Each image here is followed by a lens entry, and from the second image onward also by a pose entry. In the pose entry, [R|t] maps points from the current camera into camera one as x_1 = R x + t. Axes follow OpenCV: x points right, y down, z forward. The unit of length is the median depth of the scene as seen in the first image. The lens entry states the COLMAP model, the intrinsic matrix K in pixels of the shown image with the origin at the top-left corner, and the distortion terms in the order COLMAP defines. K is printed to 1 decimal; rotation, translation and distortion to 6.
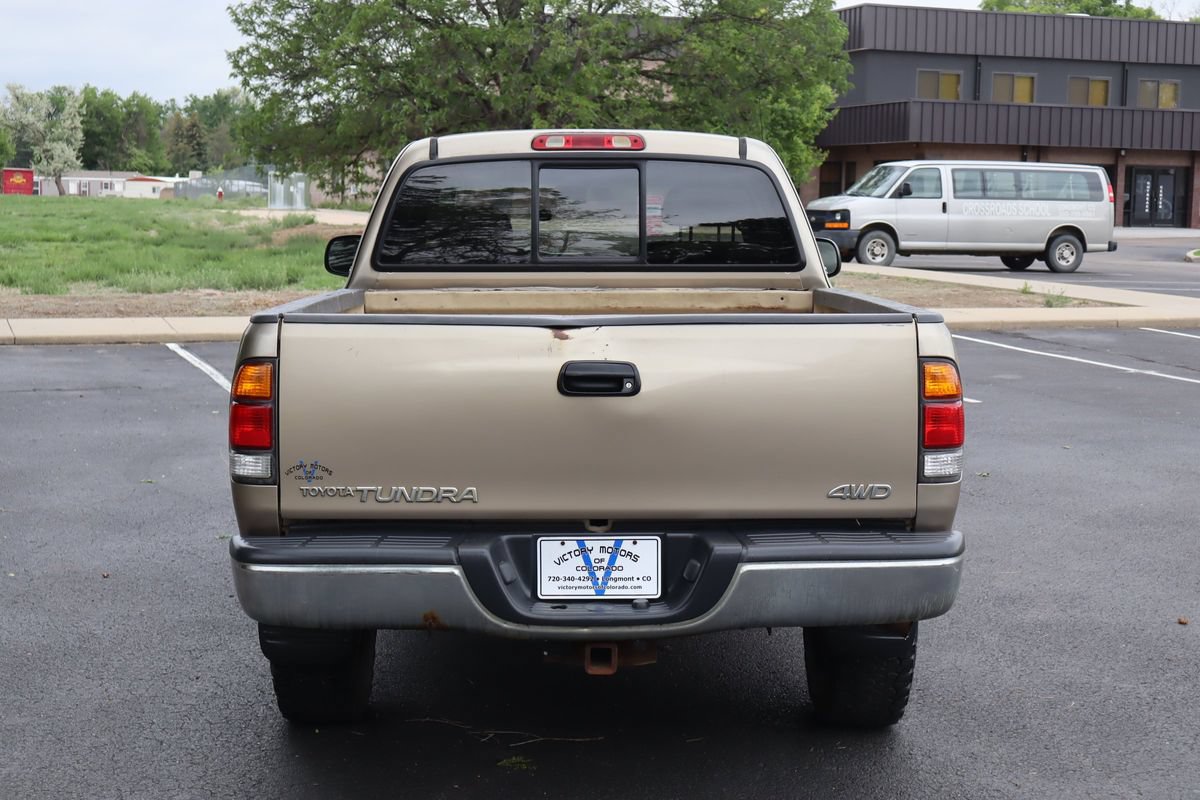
lens RADIAL K [[1880.9, 0, 601.9], [0, 1880.9, 385.5], [0, 0, 1]] dist [-0.025409, 0.059252]
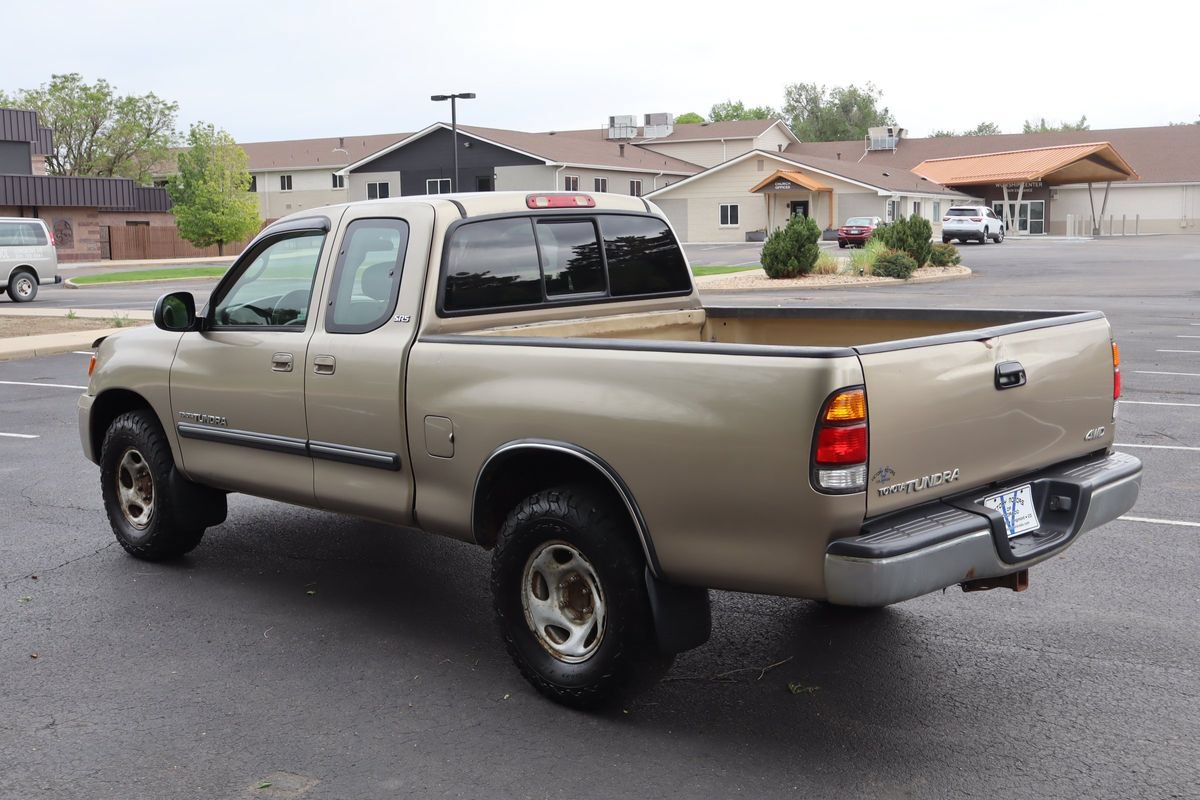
lens RADIAL K [[1353.7, 0, 600.0], [0, 1353.7, 400.0], [0, 0, 1]] dist [-0.006475, 0.005352]
pose [[0.727894, -0.112430, 0.676410, -0.867489], [0.099150, 0.993356, 0.058416, -0.071031], [-0.678484, 0.024545, 0.734205, 0.481553]]
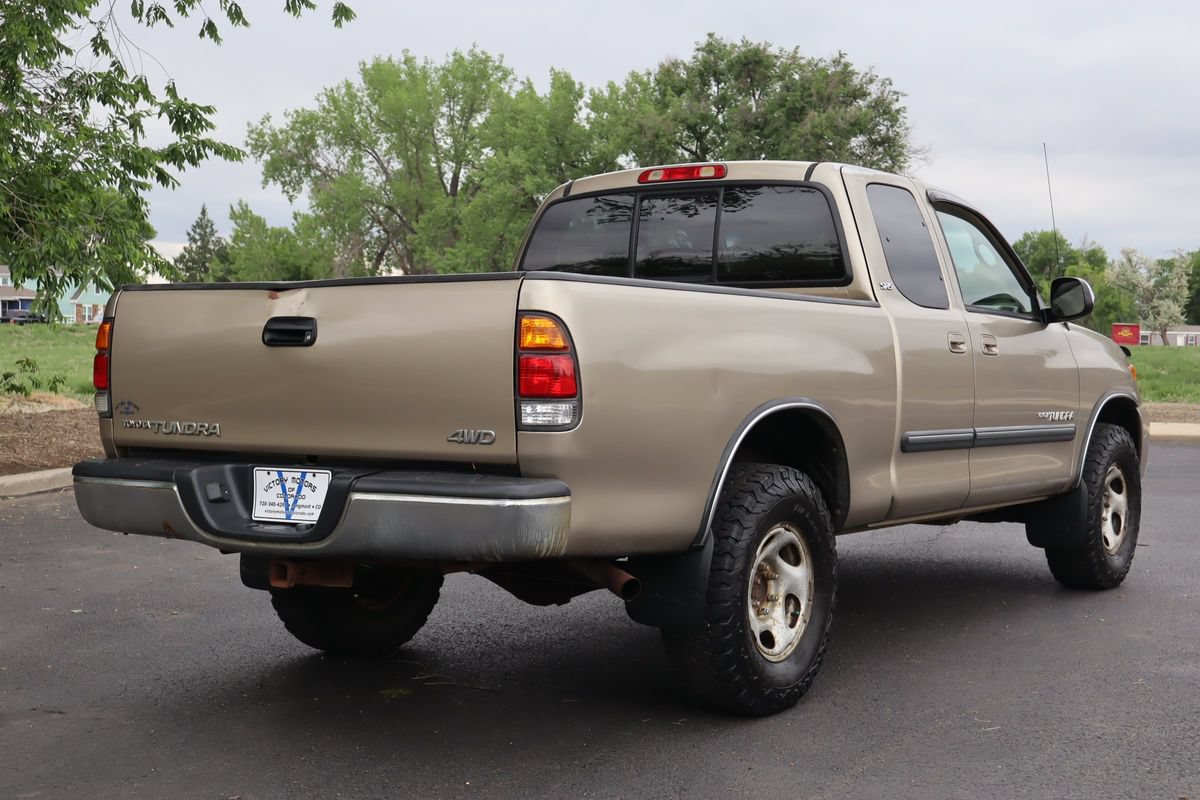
lens RADIAL K [[1702.2, 0, 600.0], [0, 1702.2, 400.0], [0, 0, 1]] dist [-0.014093, 0.047744]
pose [[0.818835, 0.015002, -0.573833, 0.755336], [-0.056188, 0.996953, -0.054113, 0.084085], [0.571273, 0.076552, 0.817182, 0.247450]]
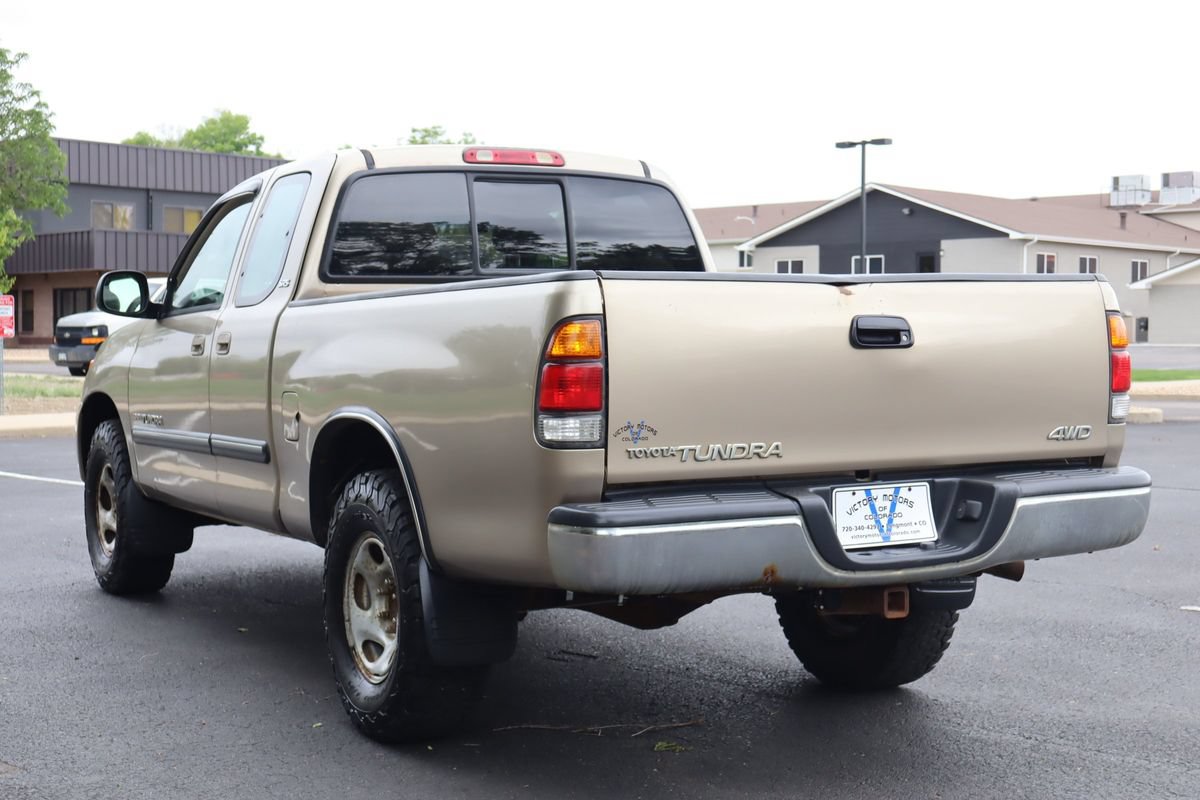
lens RADIAL K [[1784.9, 0, 600.0], [0, 1784.9, 400.0], [0, 0, 1]] dist [-0.006488, 0.026130]
pose [[0.889961, -0.028873, 0.455122, -0.585025], [0.057089, 0.997197, -0.048371, 0.072109], [-0.452449, 0.069030, 0.889115, 0.193124]]
